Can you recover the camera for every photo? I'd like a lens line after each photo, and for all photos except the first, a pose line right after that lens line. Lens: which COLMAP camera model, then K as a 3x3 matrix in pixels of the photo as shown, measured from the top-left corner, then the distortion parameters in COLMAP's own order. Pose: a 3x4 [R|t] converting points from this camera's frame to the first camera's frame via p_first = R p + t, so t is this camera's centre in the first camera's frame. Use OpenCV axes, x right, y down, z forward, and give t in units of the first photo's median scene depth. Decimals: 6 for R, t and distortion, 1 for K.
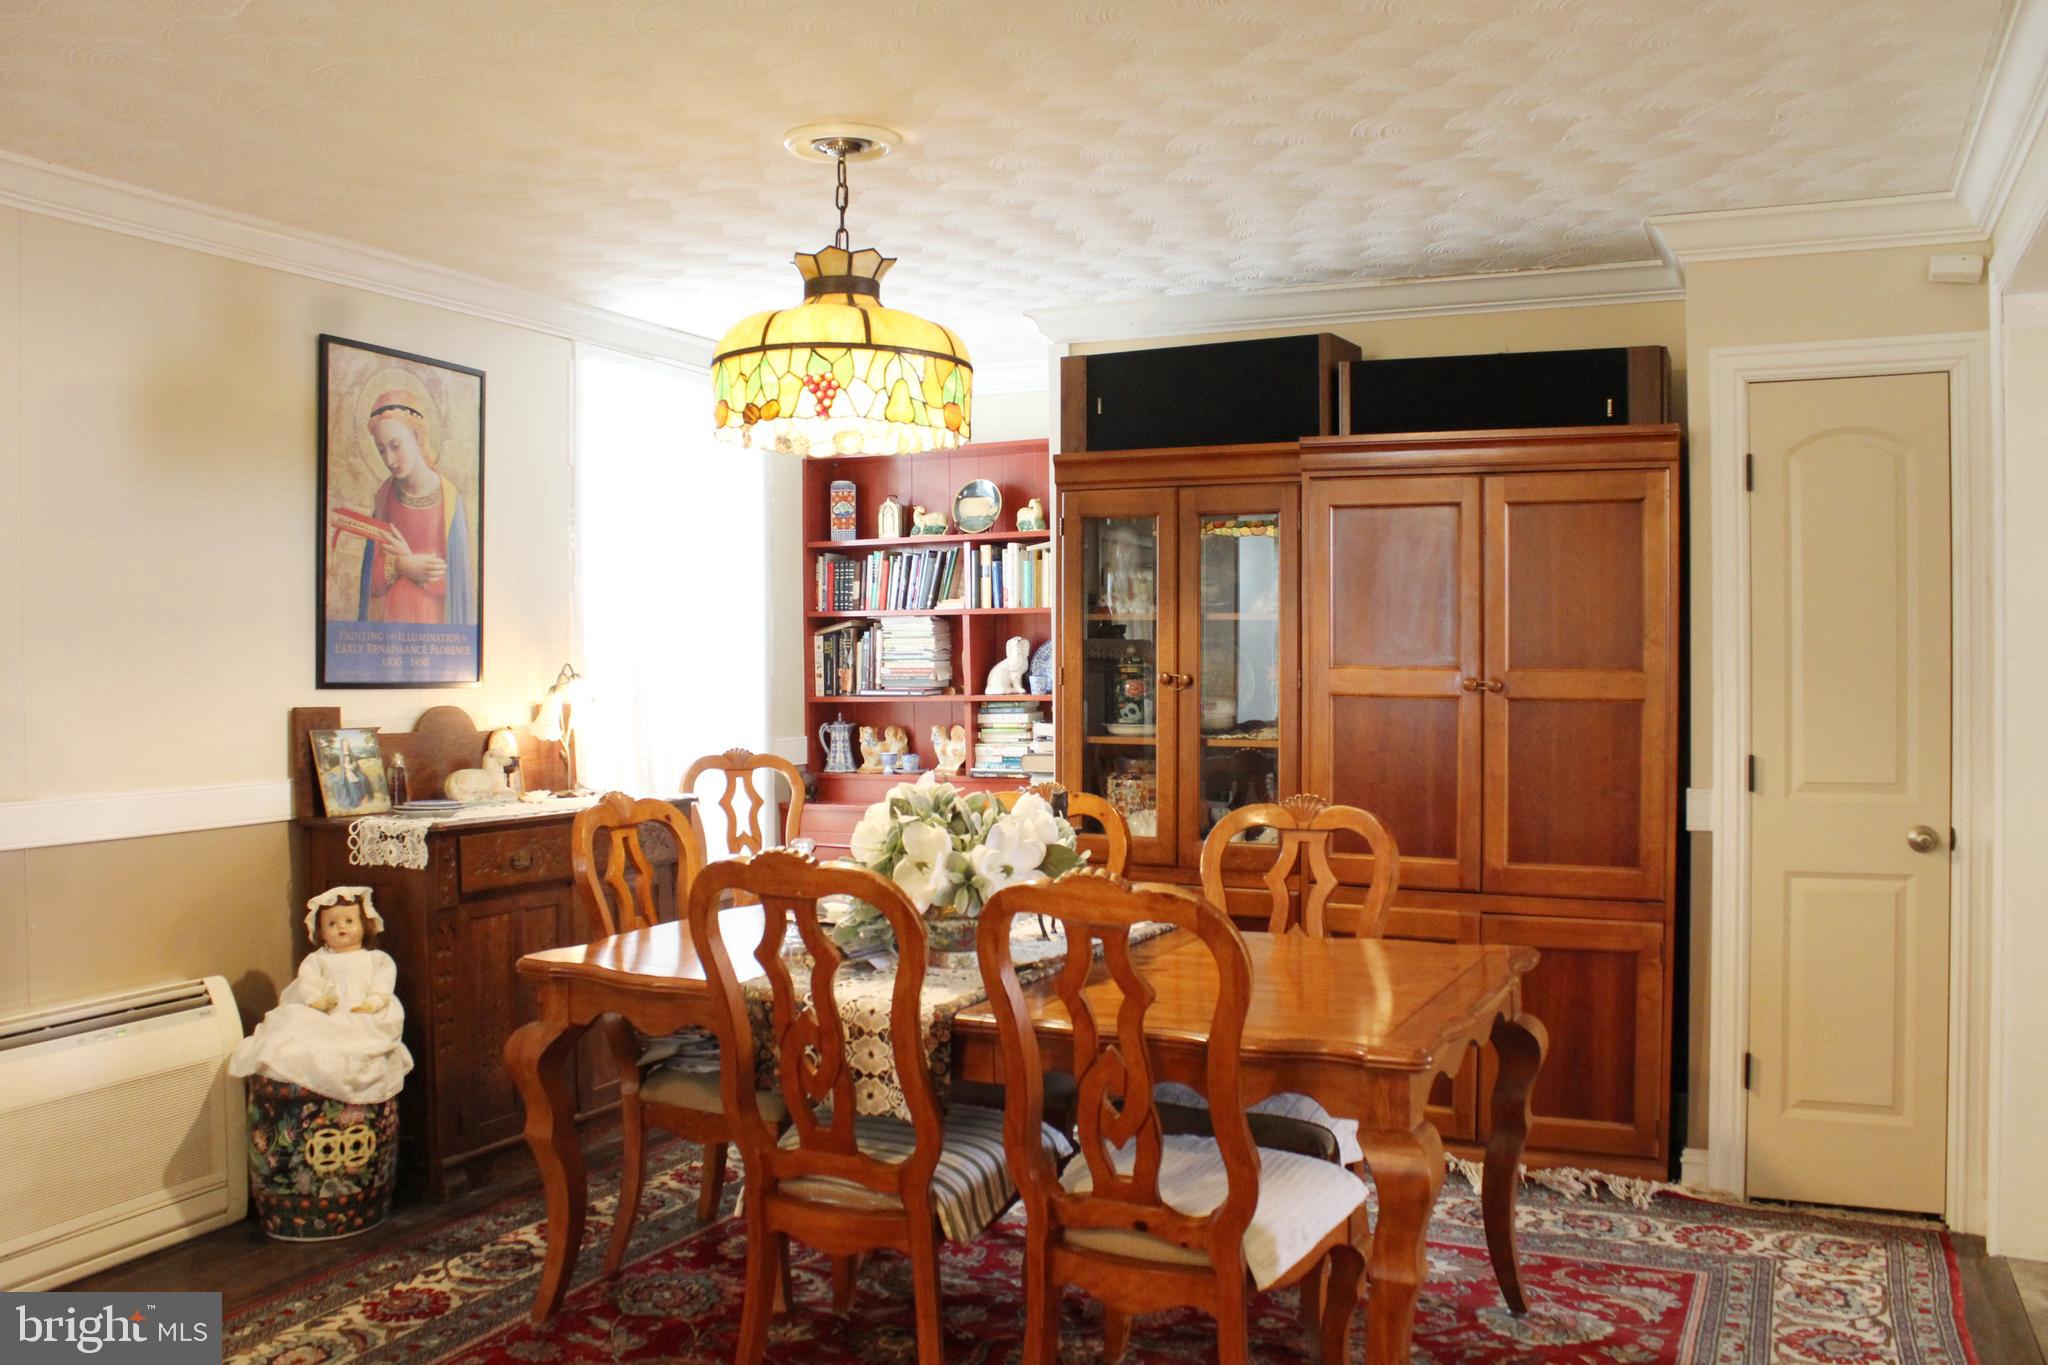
lens RADIAL K [[1698.6, 0, 1024.0], [0, 1698.6, 682.5], [0, 0, 1]] dist [-0.117741, -0.002548]
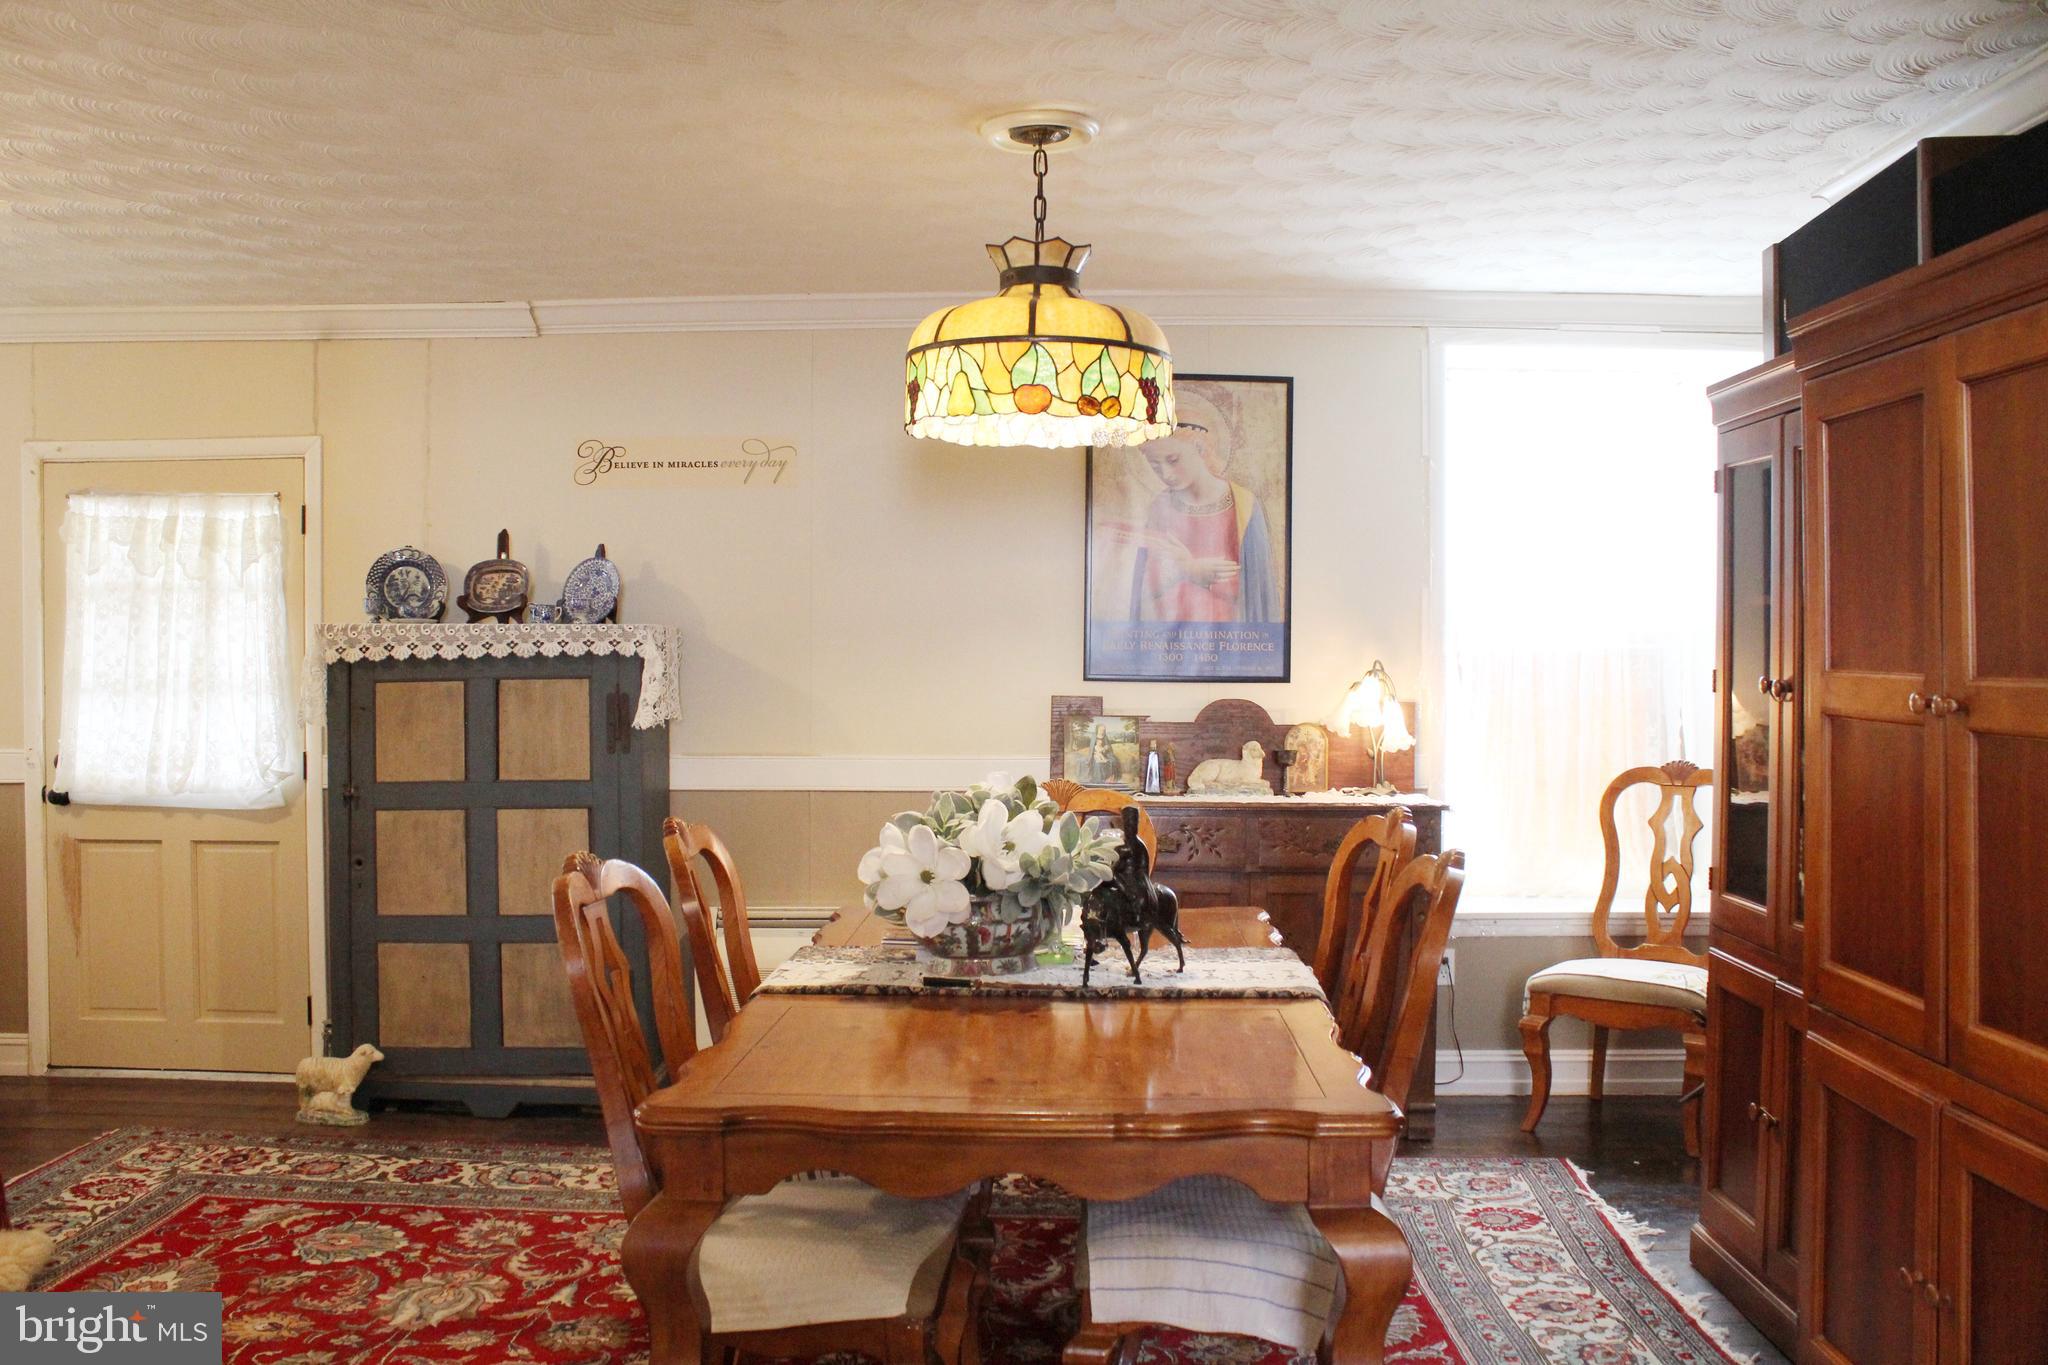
lens RADIAL K [[1698.6, 0, 1024.0], [0, 1698.6, 682.5], [0, 0, 1]] dist [-0.117741, -0.002548]
pose [[0.402928, 0.016999, -0.915074, 0.610097], [-0.015834, 0.999807, 0.011602, -0.007308], [0.915095, 0.009814, 0.403119, 0.463047]]
